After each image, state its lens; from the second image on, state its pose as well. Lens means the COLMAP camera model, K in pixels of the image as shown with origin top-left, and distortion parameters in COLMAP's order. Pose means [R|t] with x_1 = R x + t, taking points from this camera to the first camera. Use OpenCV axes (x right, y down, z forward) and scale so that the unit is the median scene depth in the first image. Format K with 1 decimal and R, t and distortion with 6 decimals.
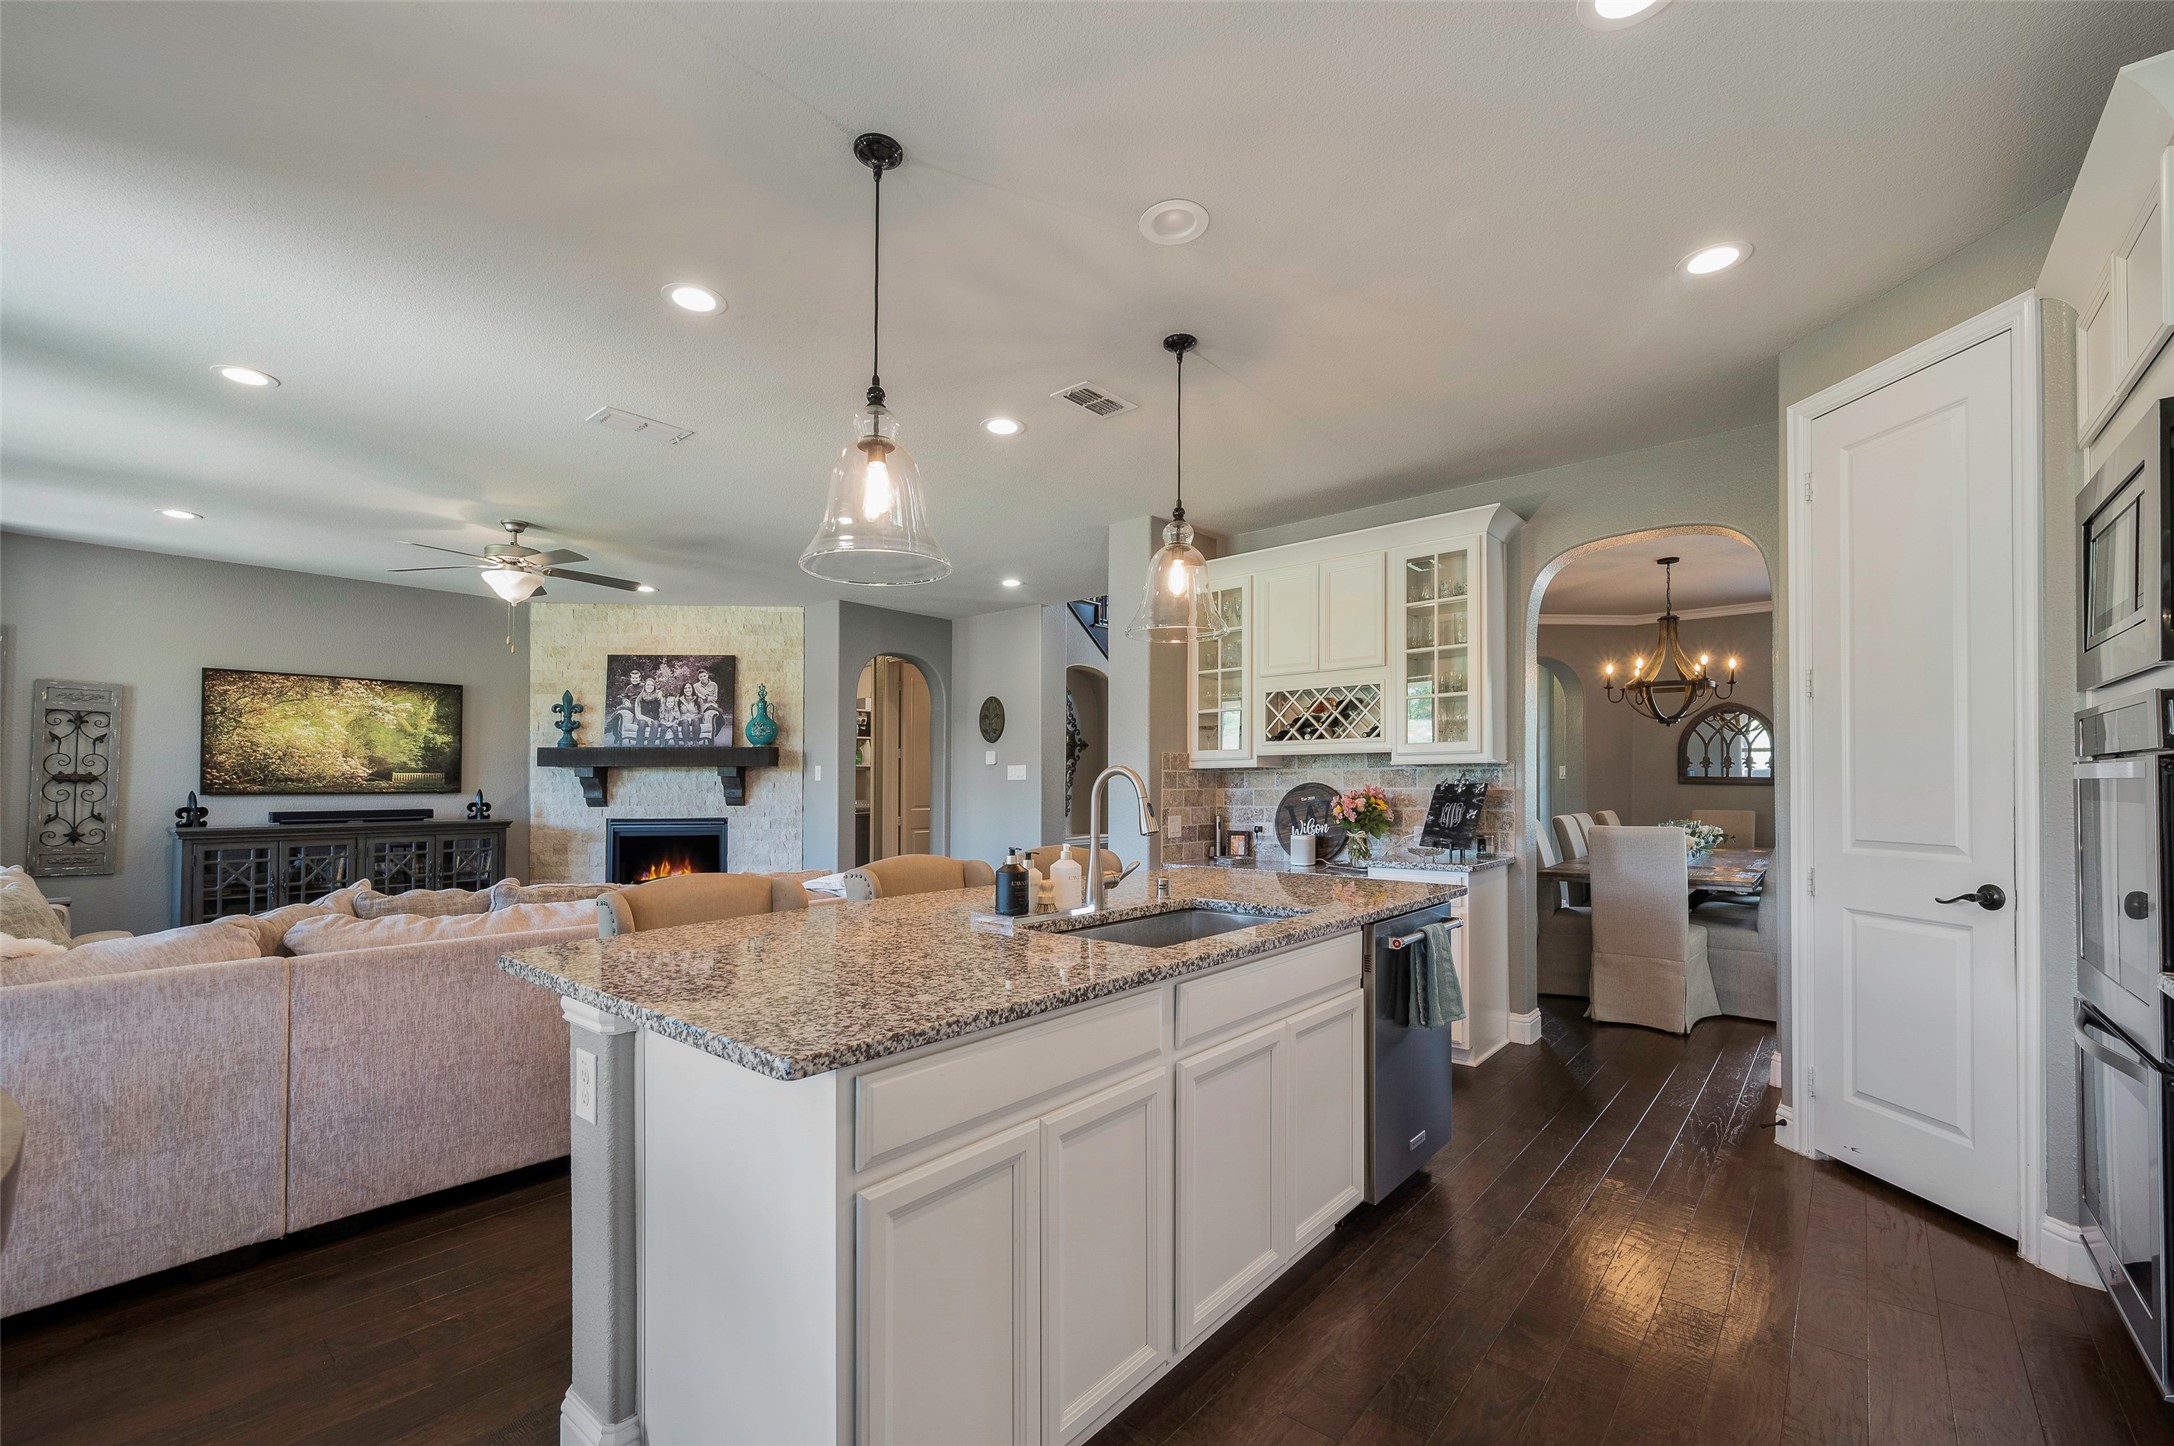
lens RADIAL K [[885.2, 0, 1076.4], [0, 885.2, 741.9], [0, 0, 1]] dist [-0.009618, 0.000221]
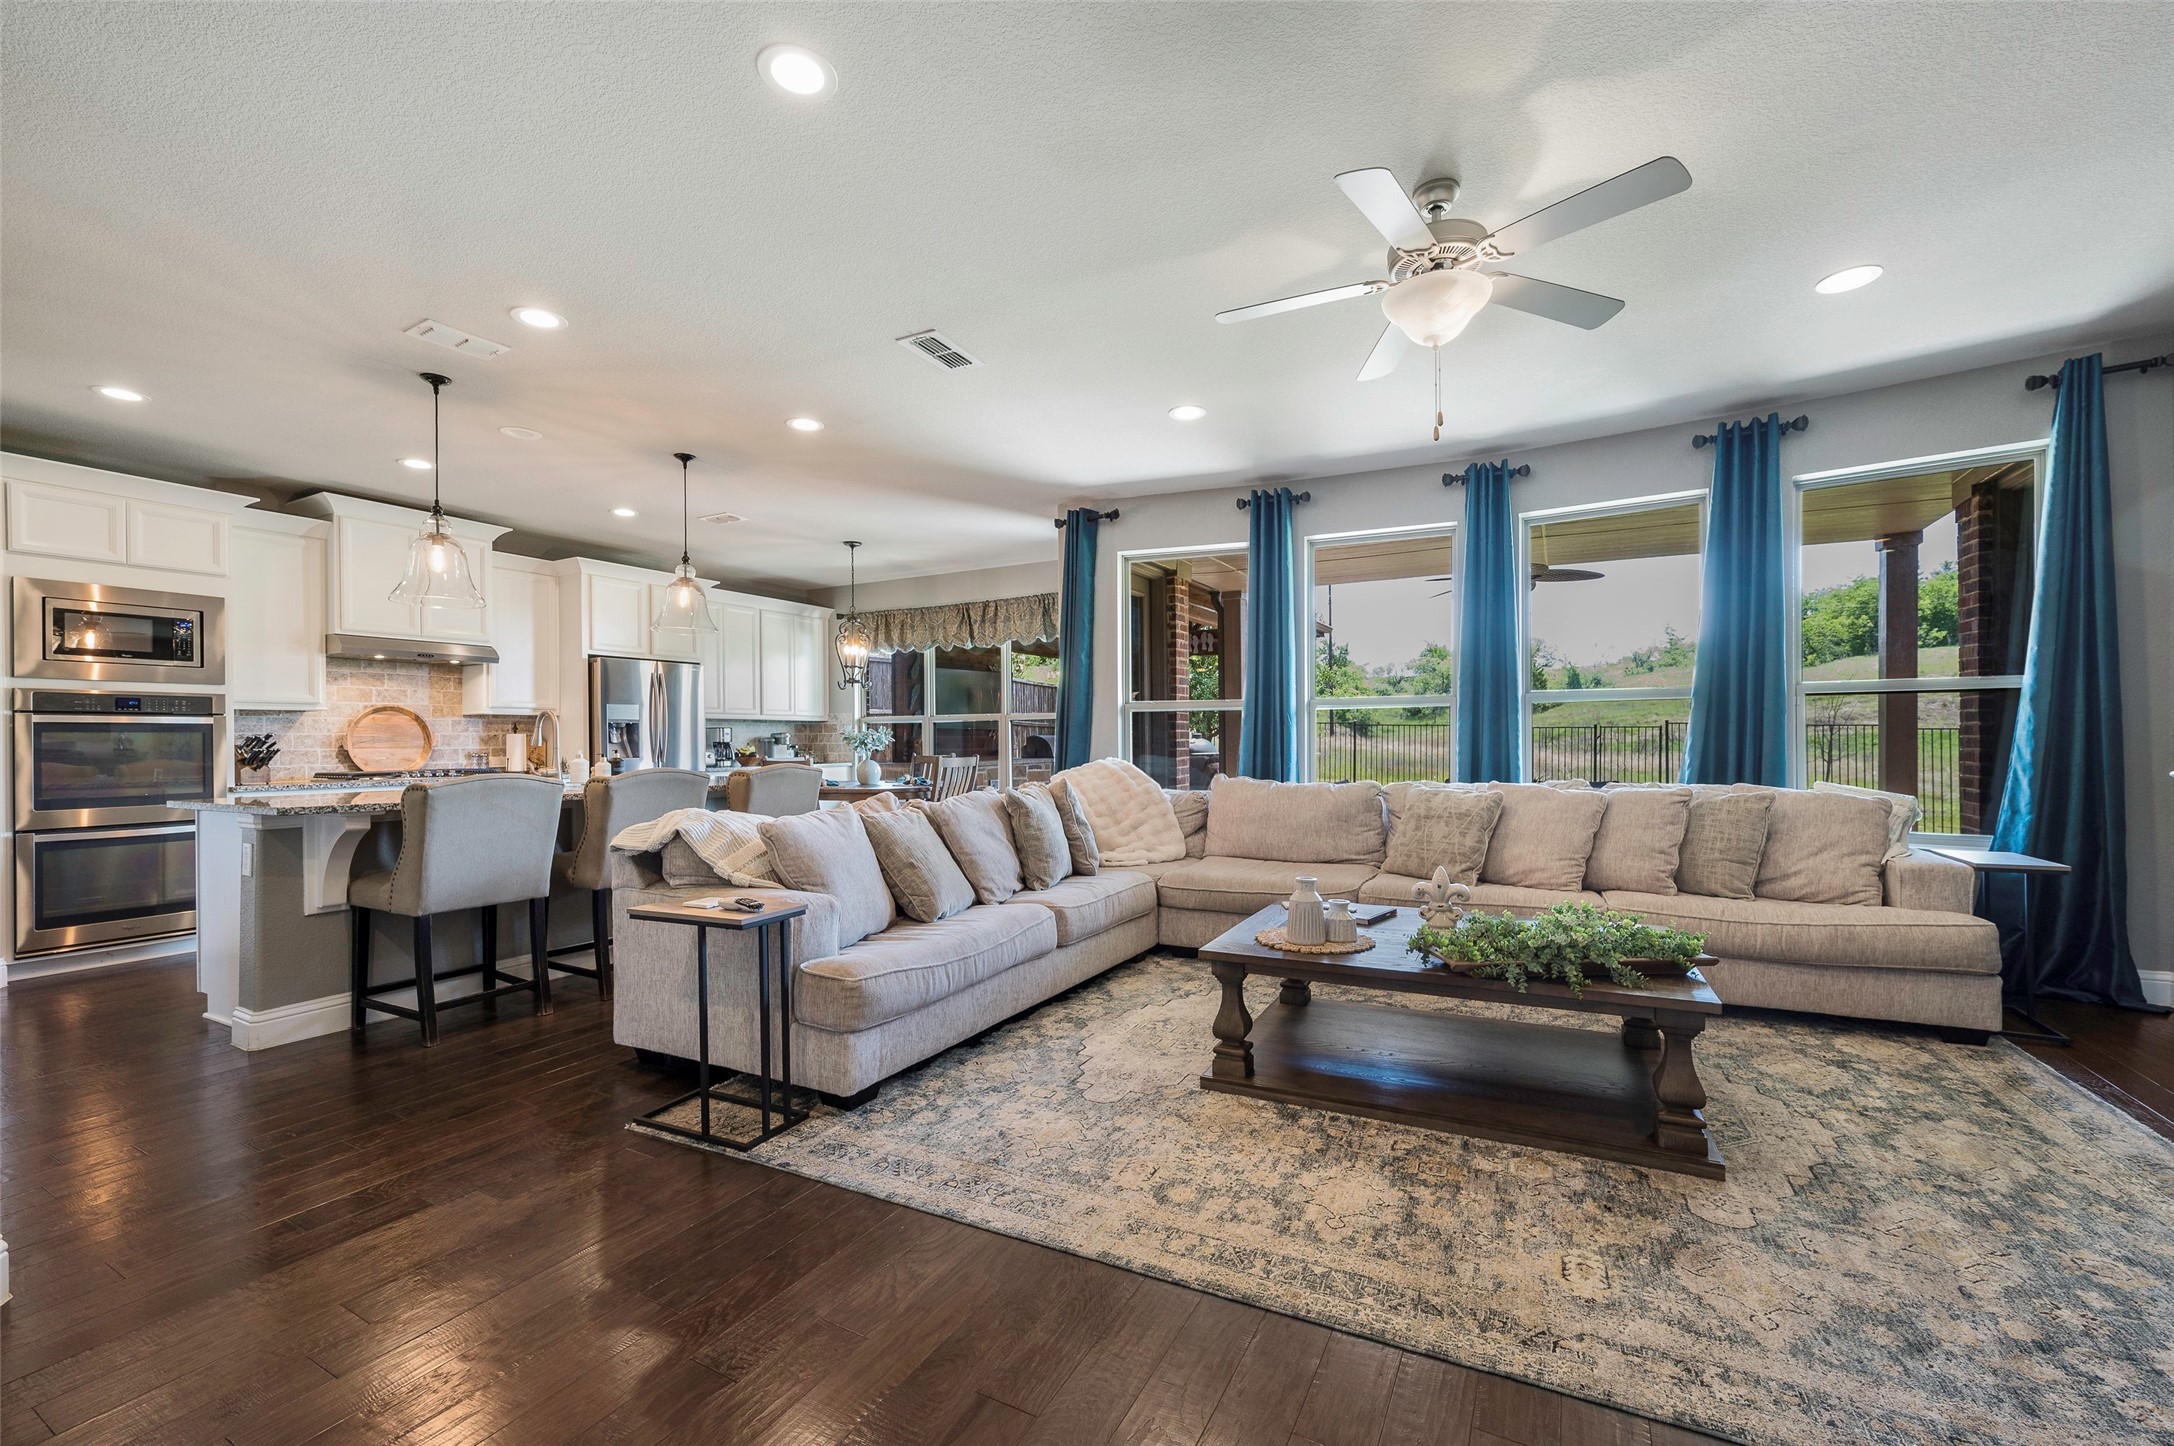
lens RADIAL K [[879.7, 0, 1095.8], [0, 879.7, 722.3], [0, 0, 1]] dist [0.000390, -0.000033]
pose [[-0.974285, 0.008472, -0.225160, -0.238199], [0.023894, 0.997543, -0.065857, 0.072811], [0.224049, -0.069543, -0.972094, 1.087565]]
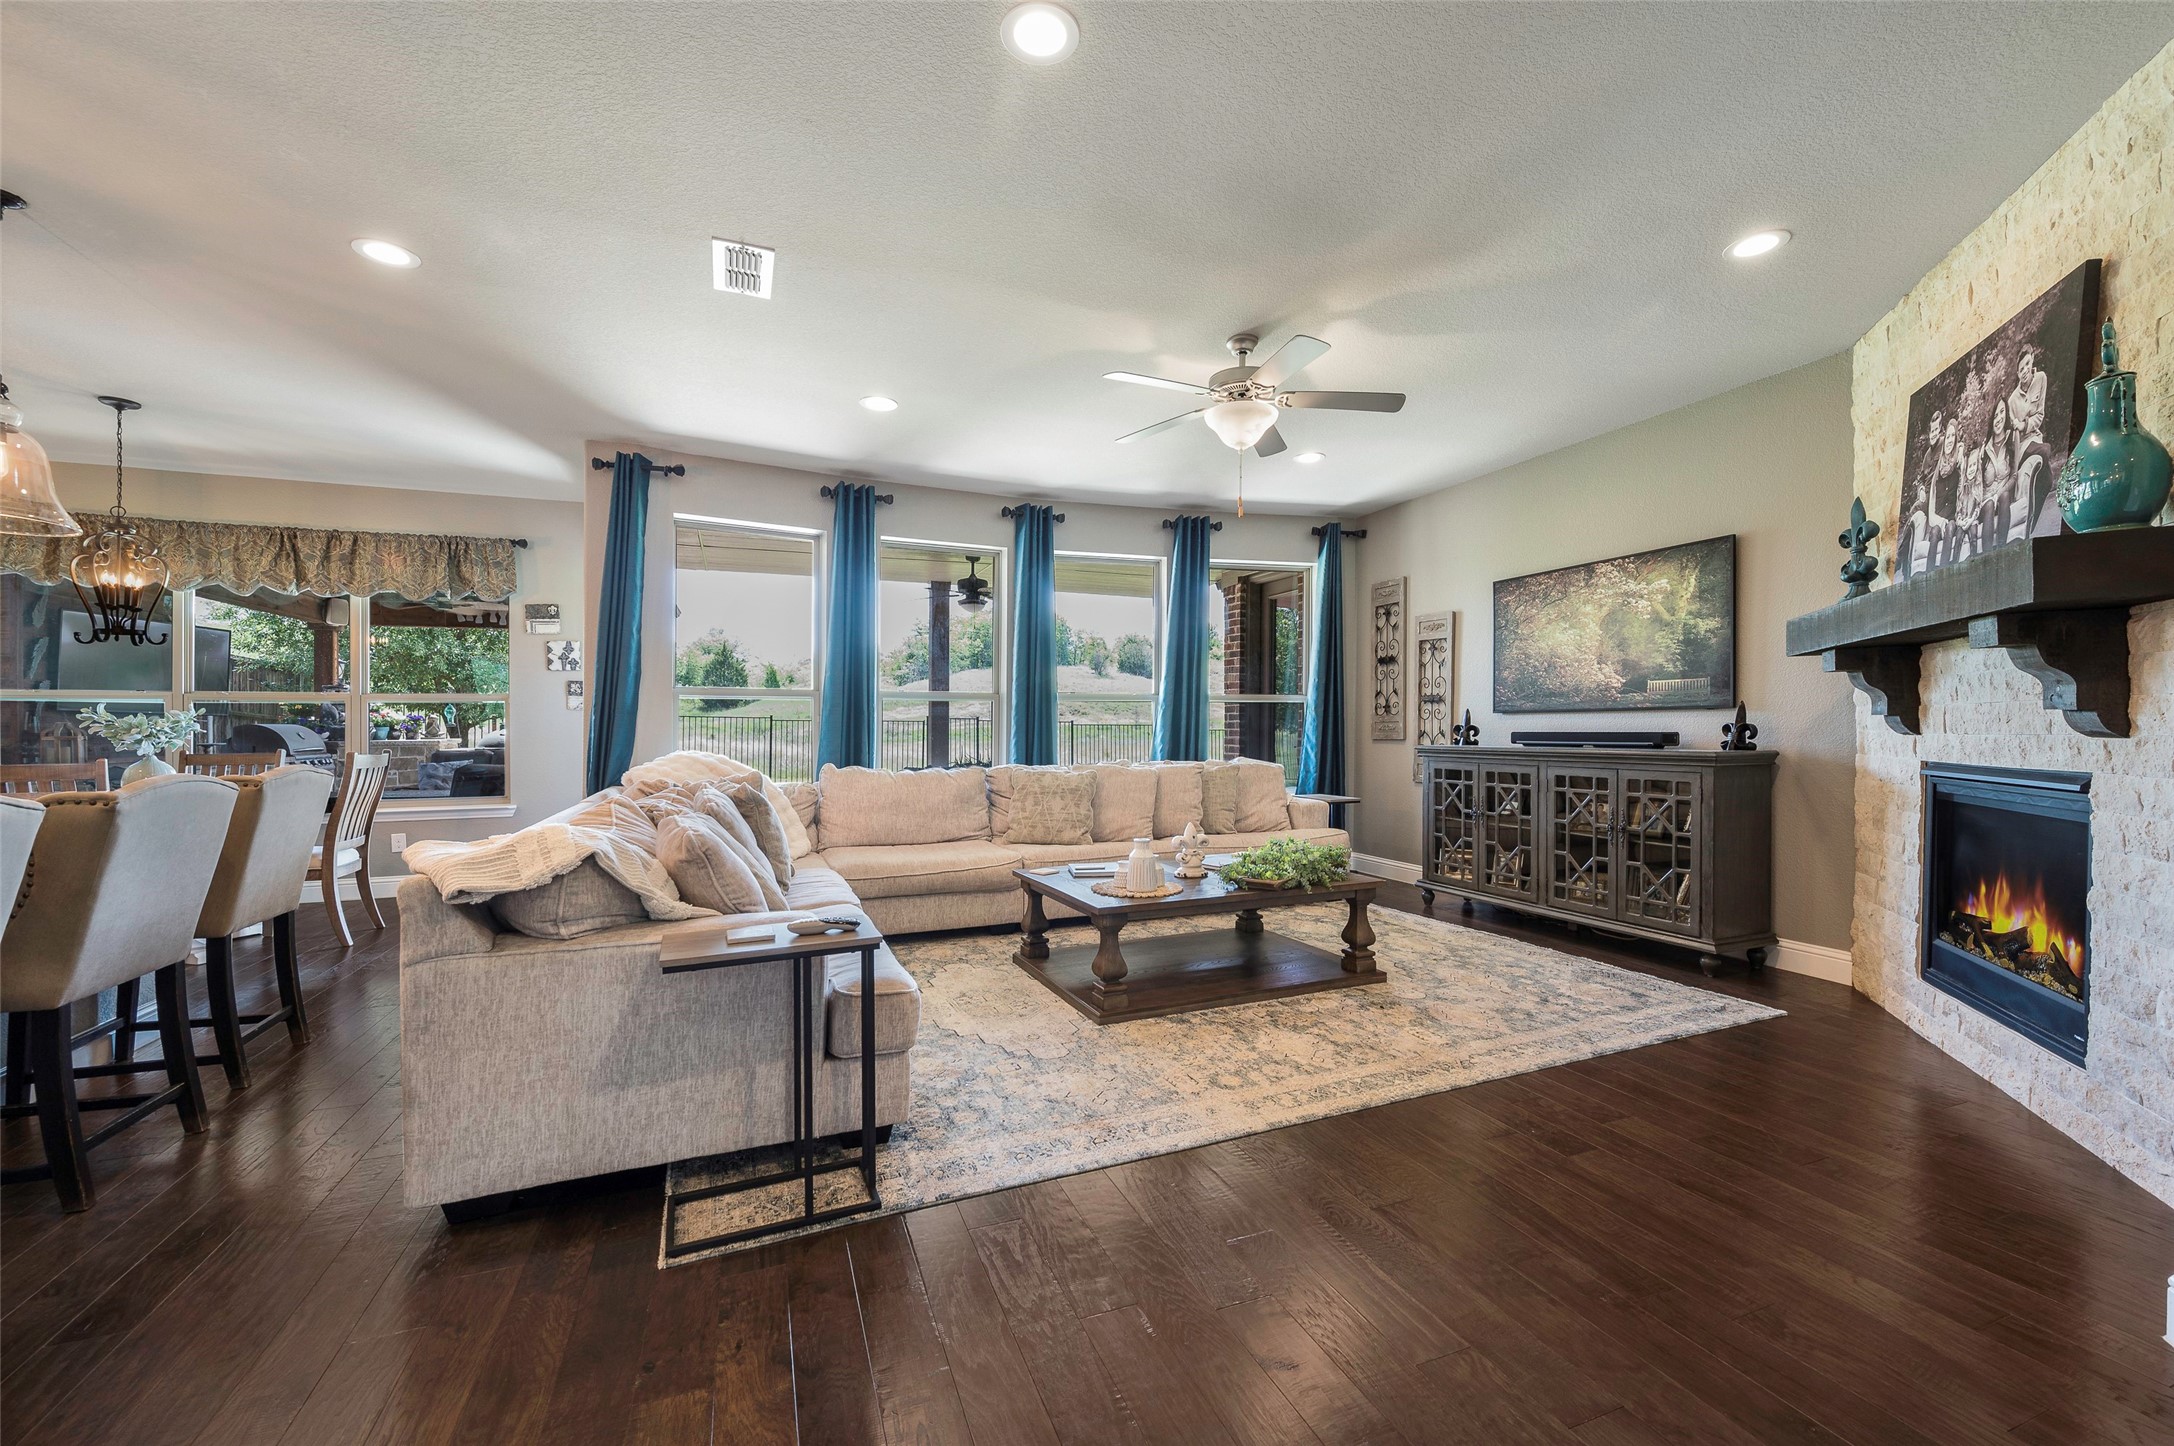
lens RADIAL K [[878.8, 0, 1101.1], [0, 878.8, 719.0], [0, 0, 1]] dist [-0.000288, -0.000126]
pose [[-0.452742, -0.002070, -0.891639, 0.057800], [0.049133, 0.998420, -0.027266, 0.062780], [0.890287, -0.056154, -0.451925, 0.911997]]
